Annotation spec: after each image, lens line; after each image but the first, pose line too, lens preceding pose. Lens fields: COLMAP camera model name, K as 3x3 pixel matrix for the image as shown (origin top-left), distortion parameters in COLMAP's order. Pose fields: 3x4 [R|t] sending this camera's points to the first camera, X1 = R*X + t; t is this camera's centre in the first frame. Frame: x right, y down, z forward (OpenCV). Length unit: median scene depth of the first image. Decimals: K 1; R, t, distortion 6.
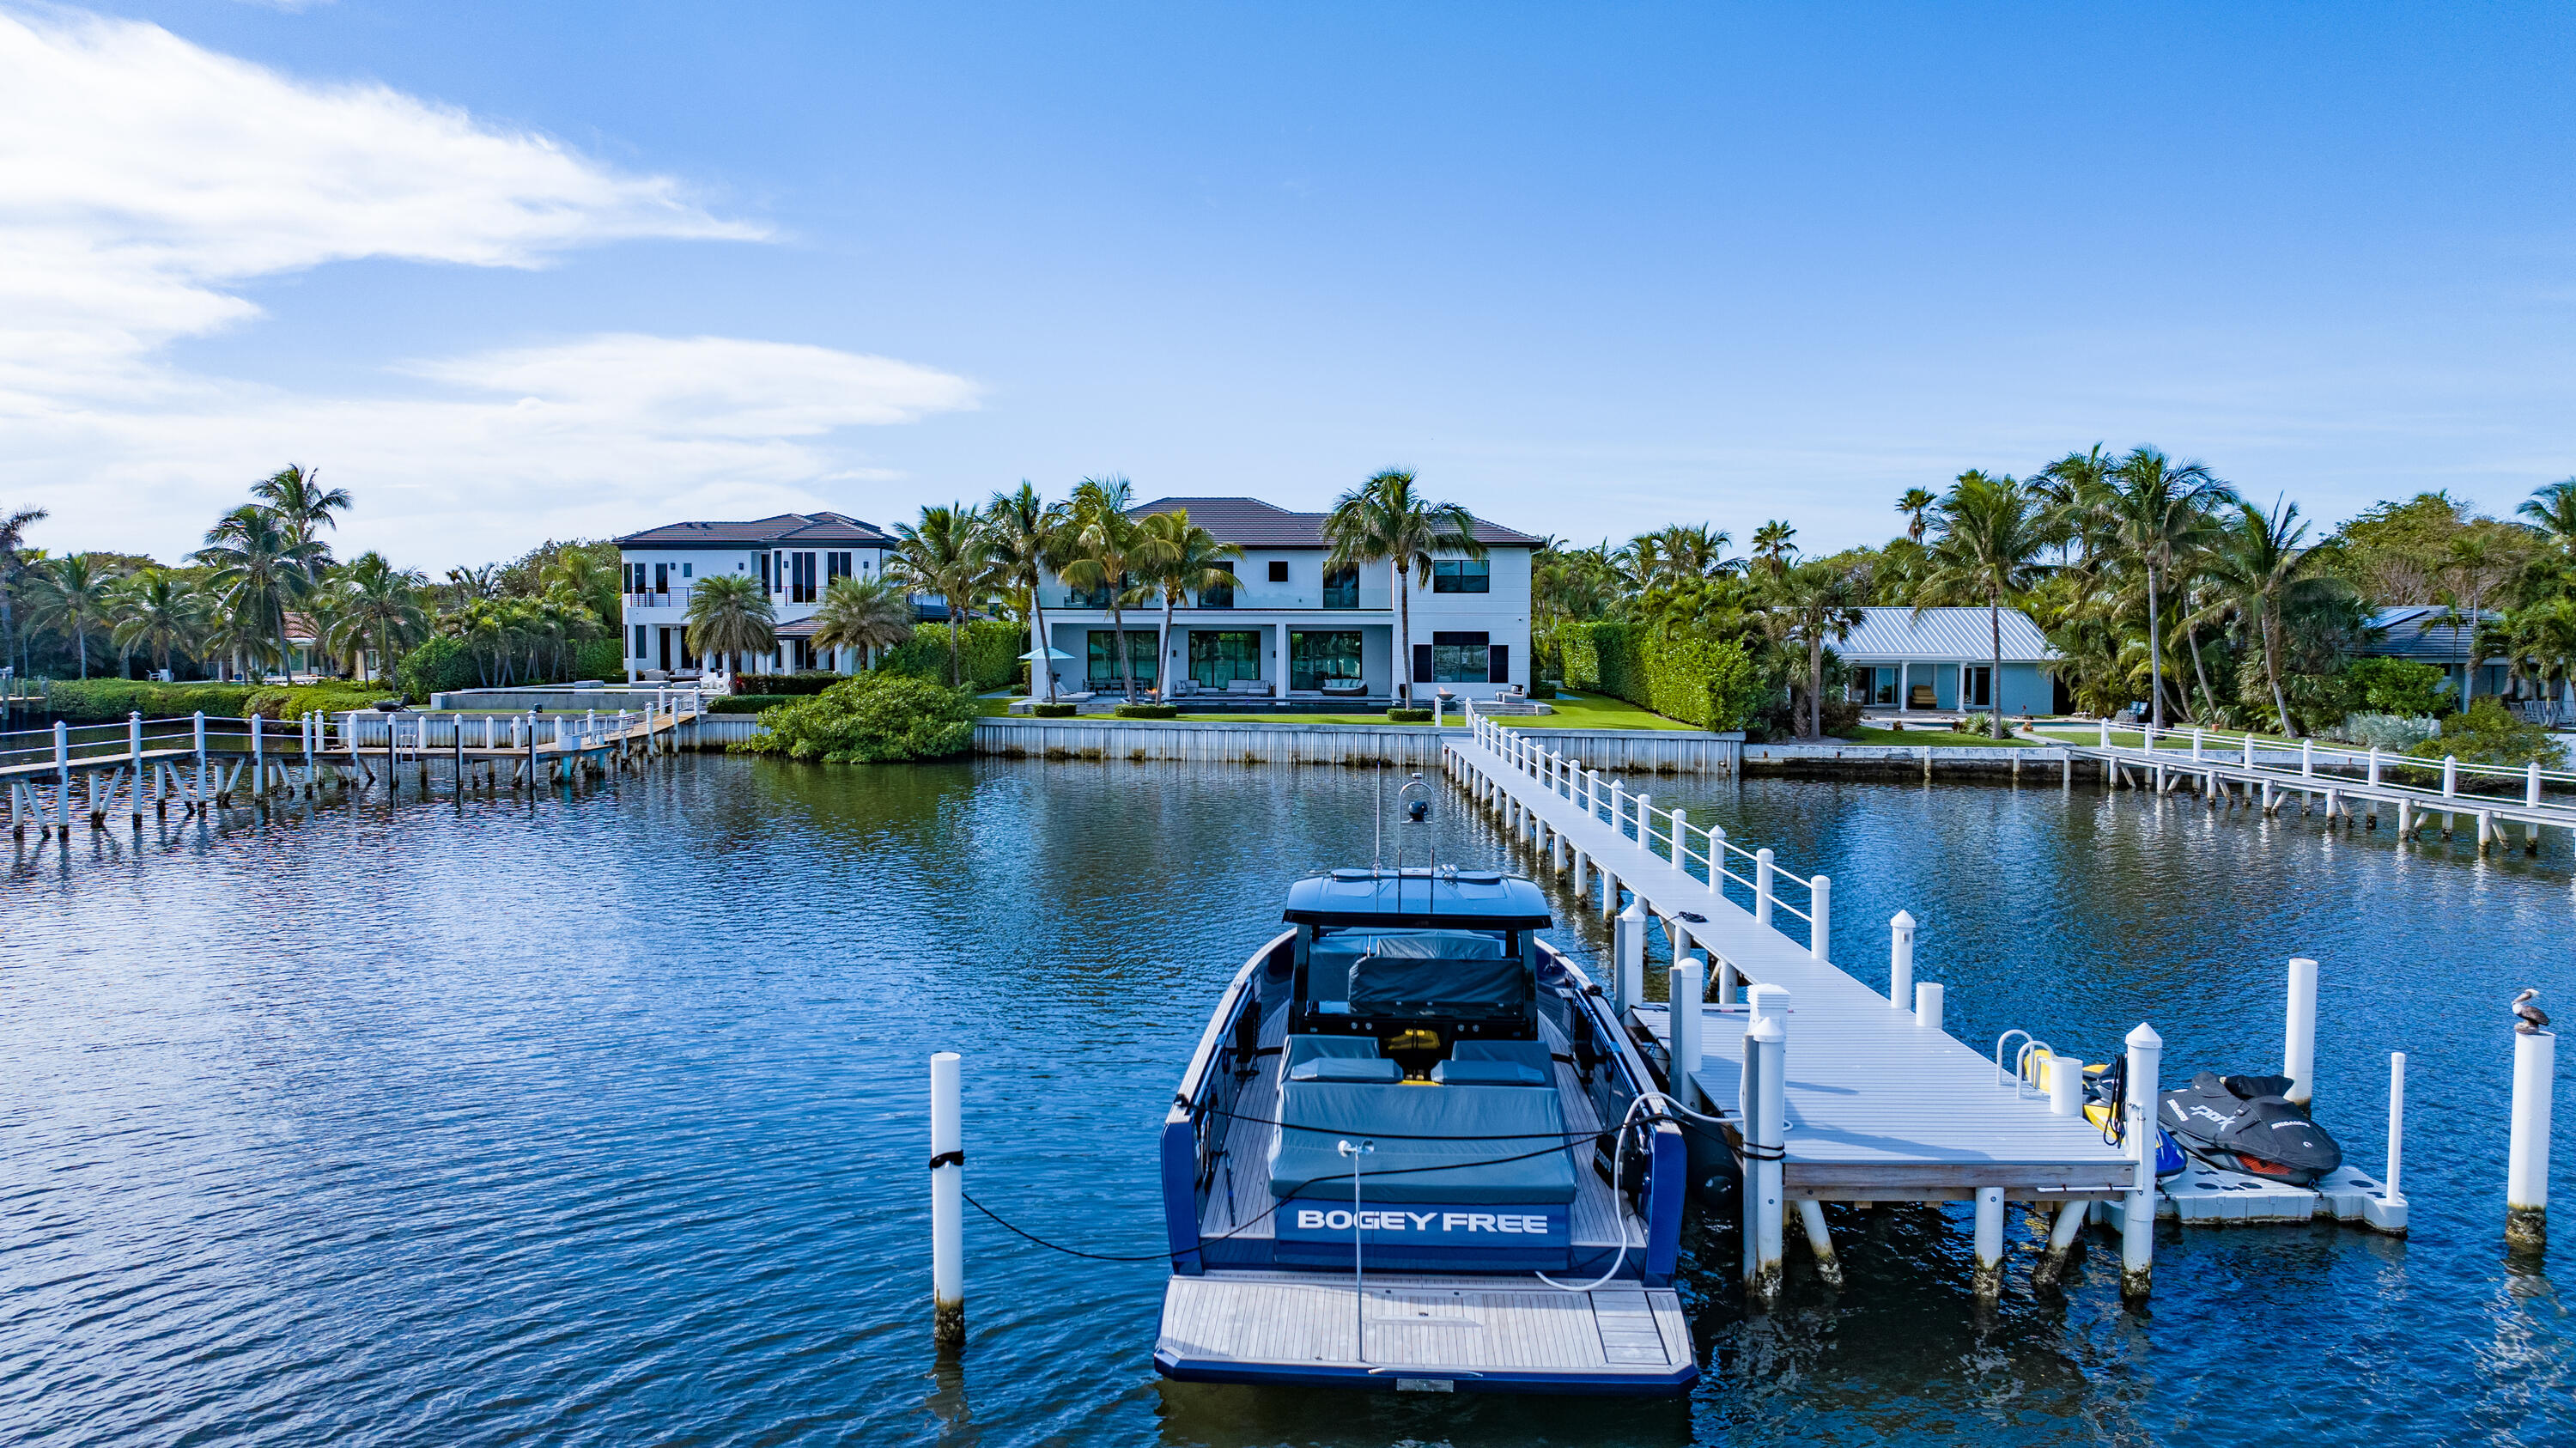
lens RADIAL K [[1828.0, 0, 1288.0], [0, 1828.0, 724.0], [0, 0, 1]] dist [-0.029100, 0.001033]
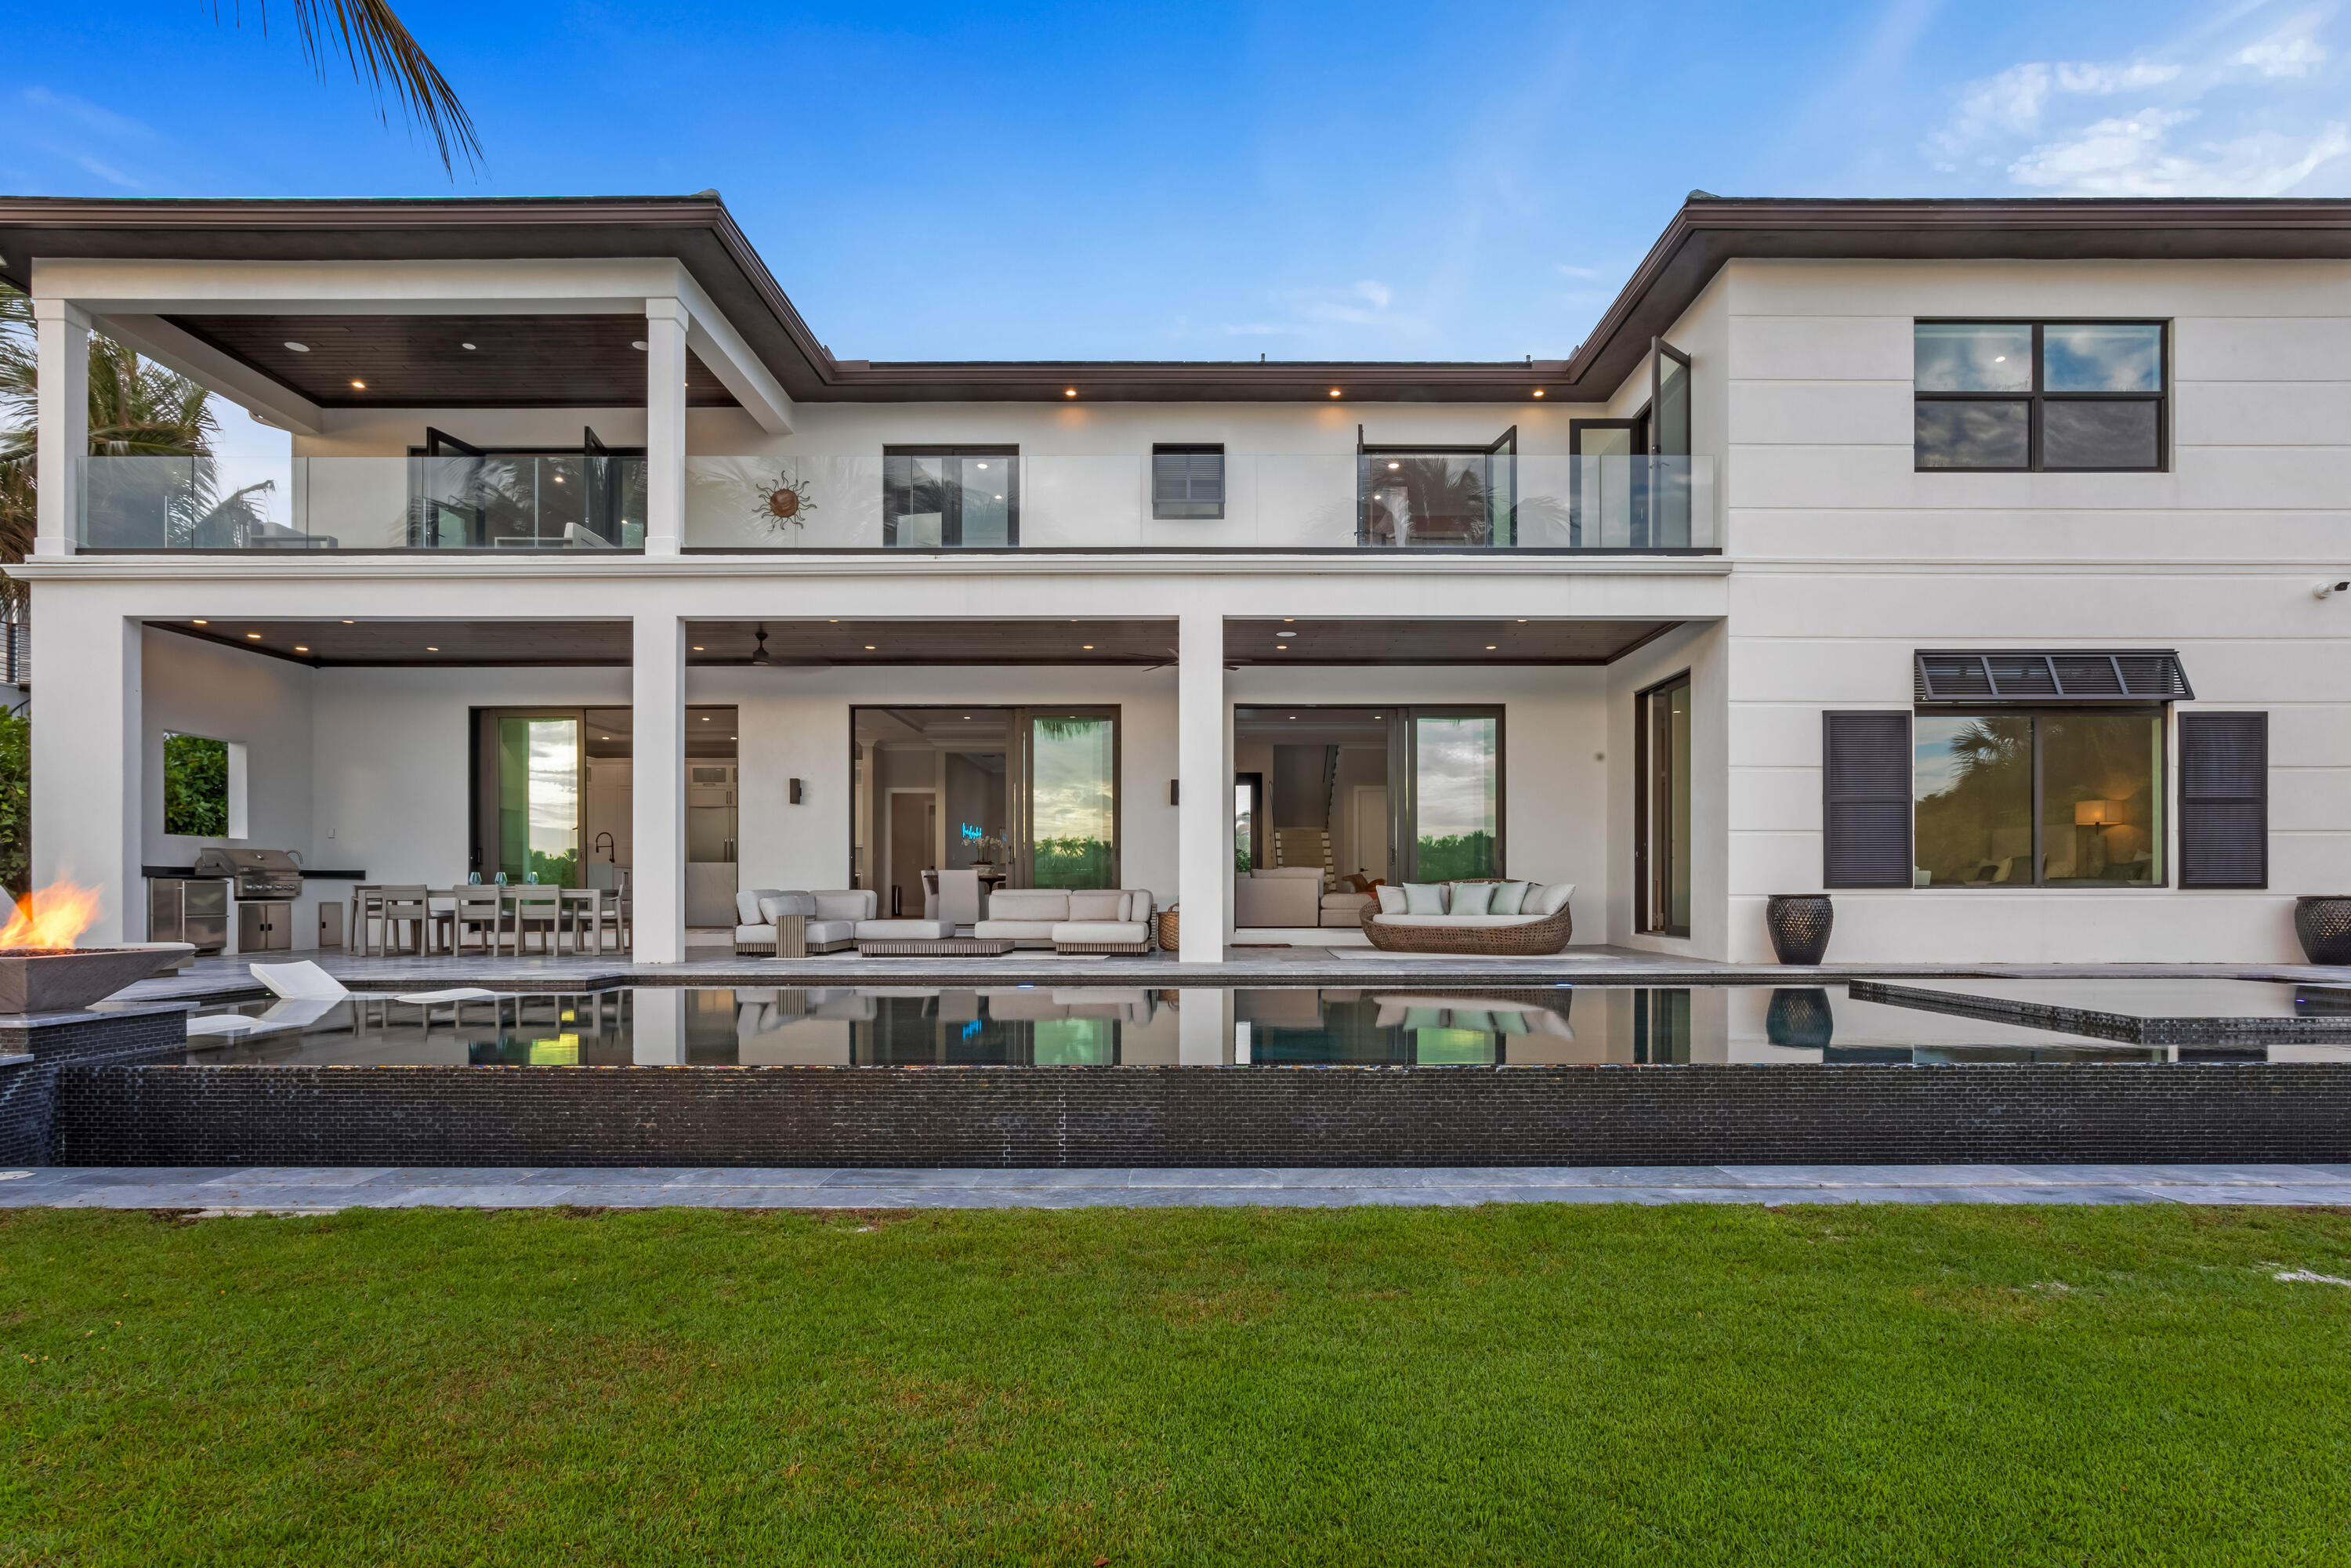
lens RADIAL K [[1219.9, 0, 1185.6], [0, 1219.9, 880.2], [0, 0, 1]] dist [-0.004310, -0.001233]
pose [[0.999959, -0.002516, 0.008735, -0.007358], [0.003163, 0.997188, -0.074877, -0.013390], [-0.008522, 0.074902, 0.997155, 0.877615]]
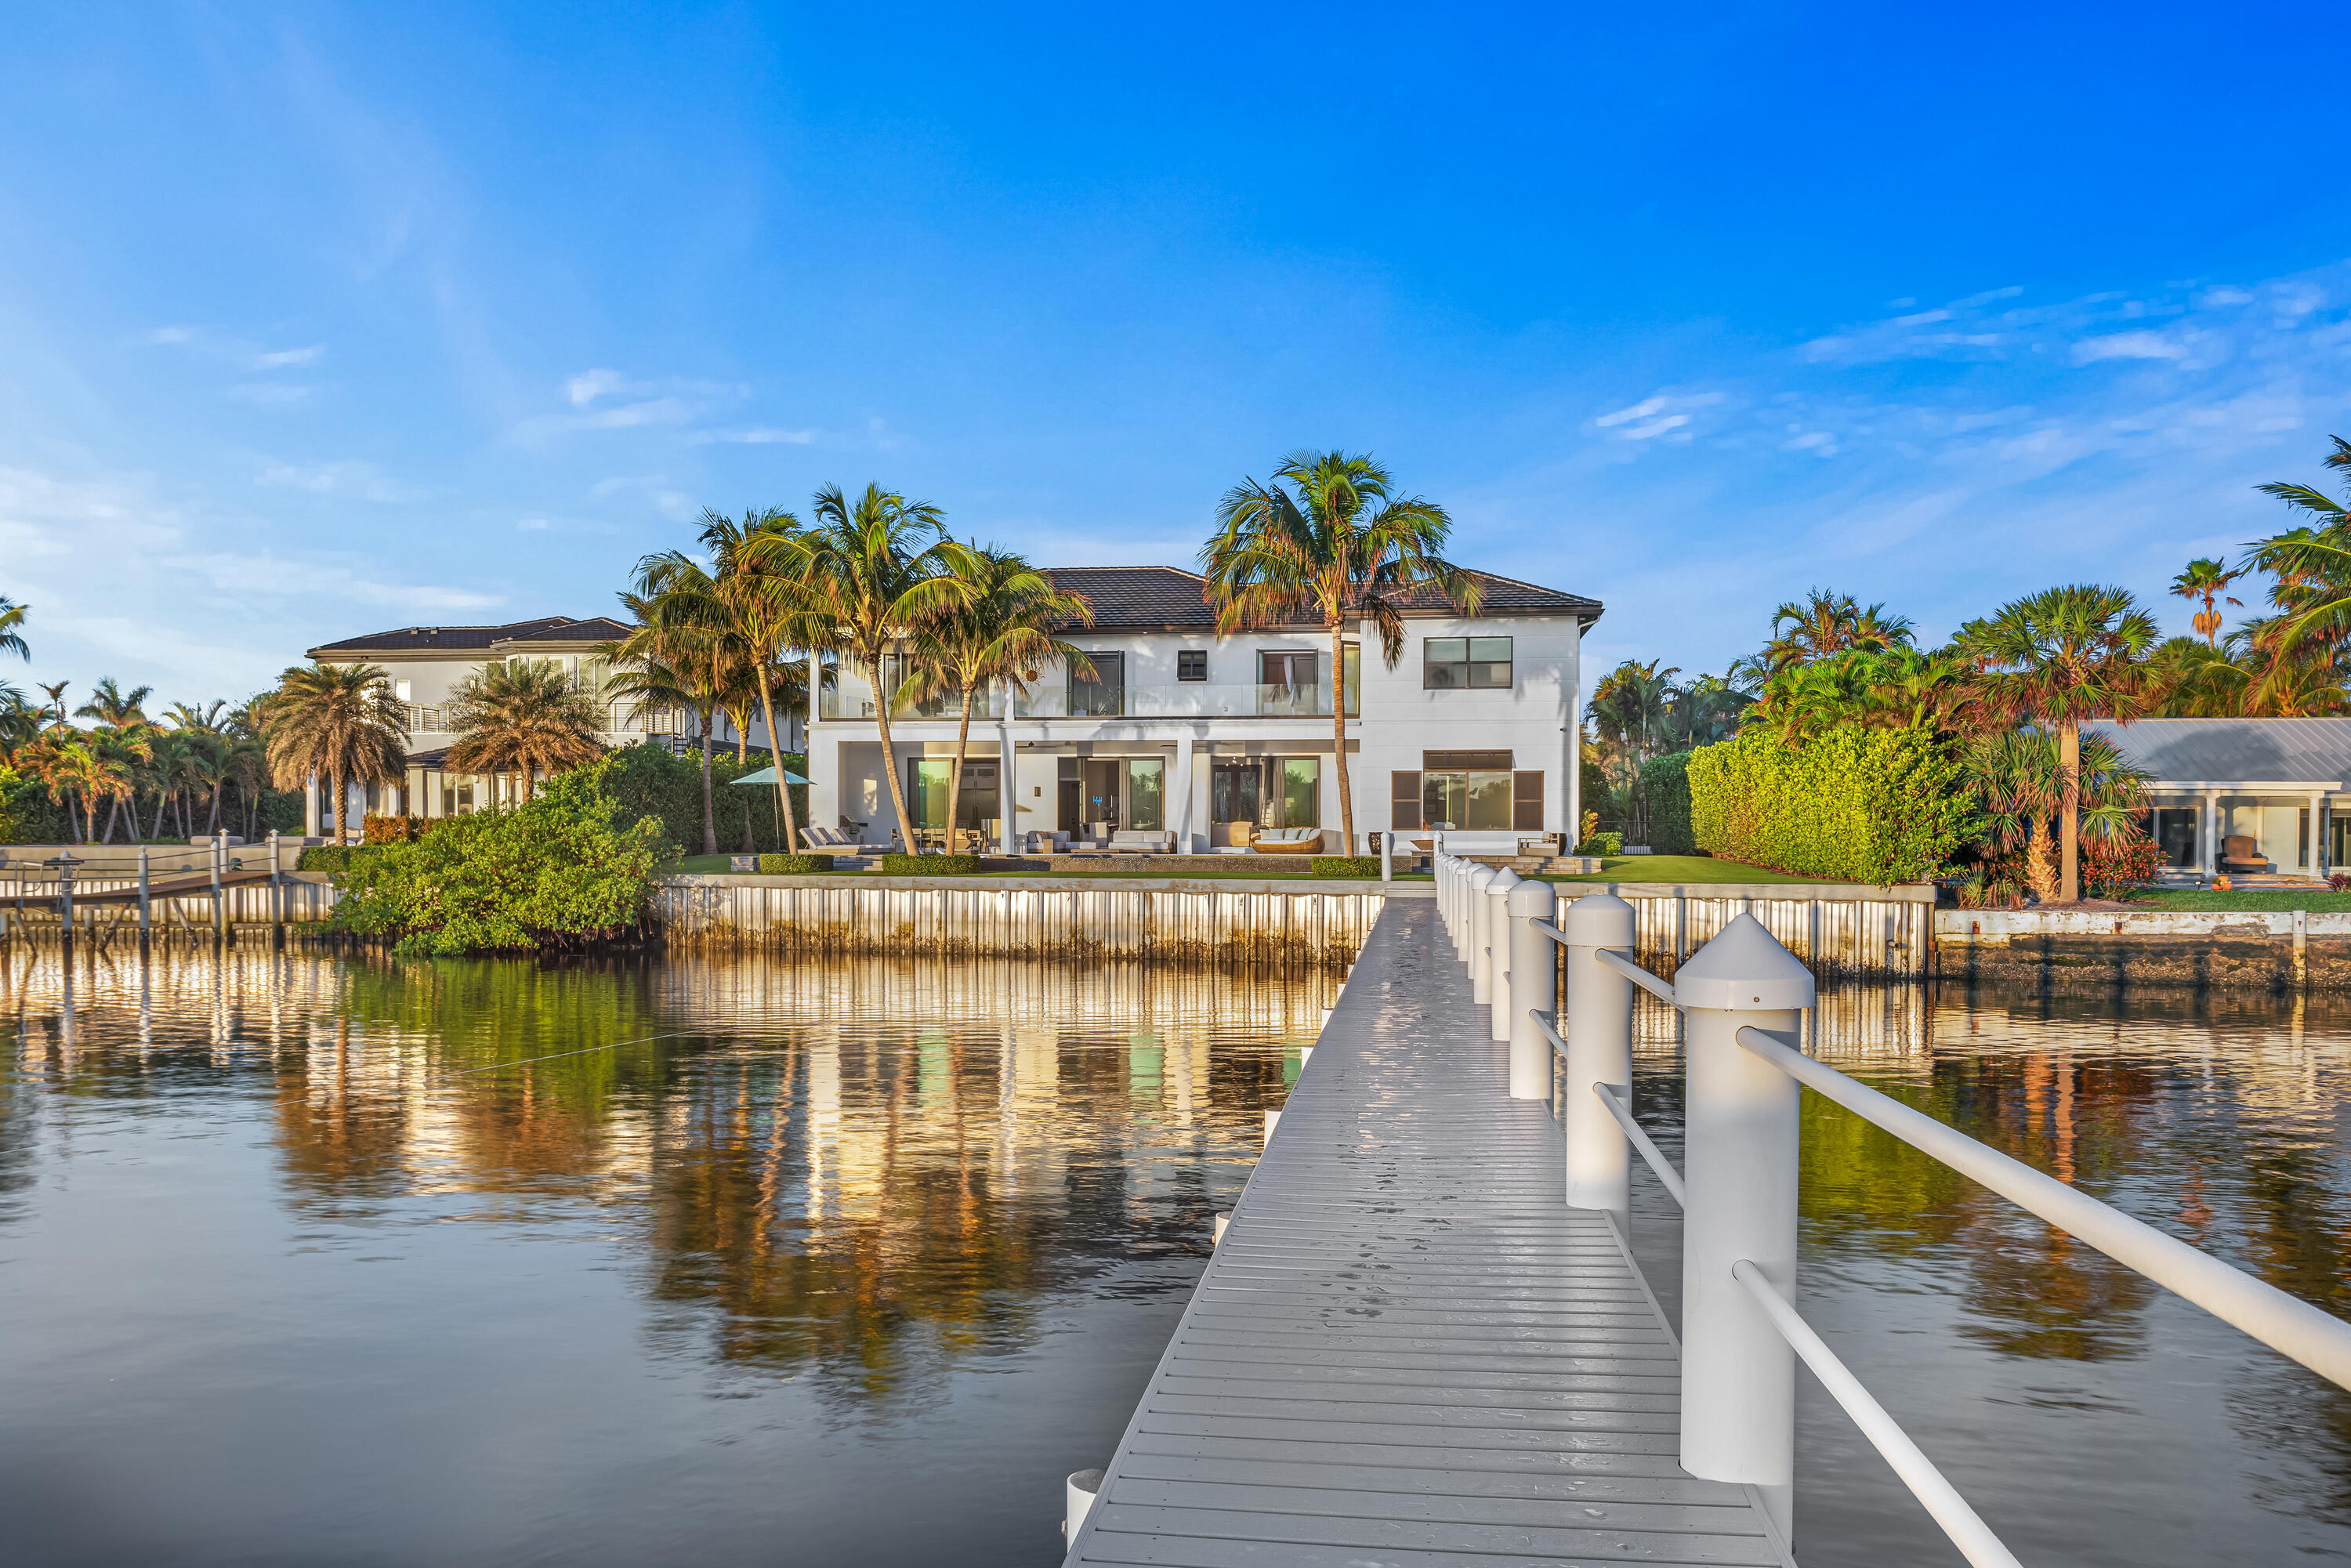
lens RADIAL K [[1990.7, 0, 1150.7], [0, 1990.7, 938.9], [0, 0, 1]] dist [-0.007054, -0.005340]
pose [[0.992252, 0.004444, -0.124159, 0.072978], [-0.005110, 0.999974, -0.005043, 0.019434], [0.124133, 0.005638, 0.992250, 0.307660]]
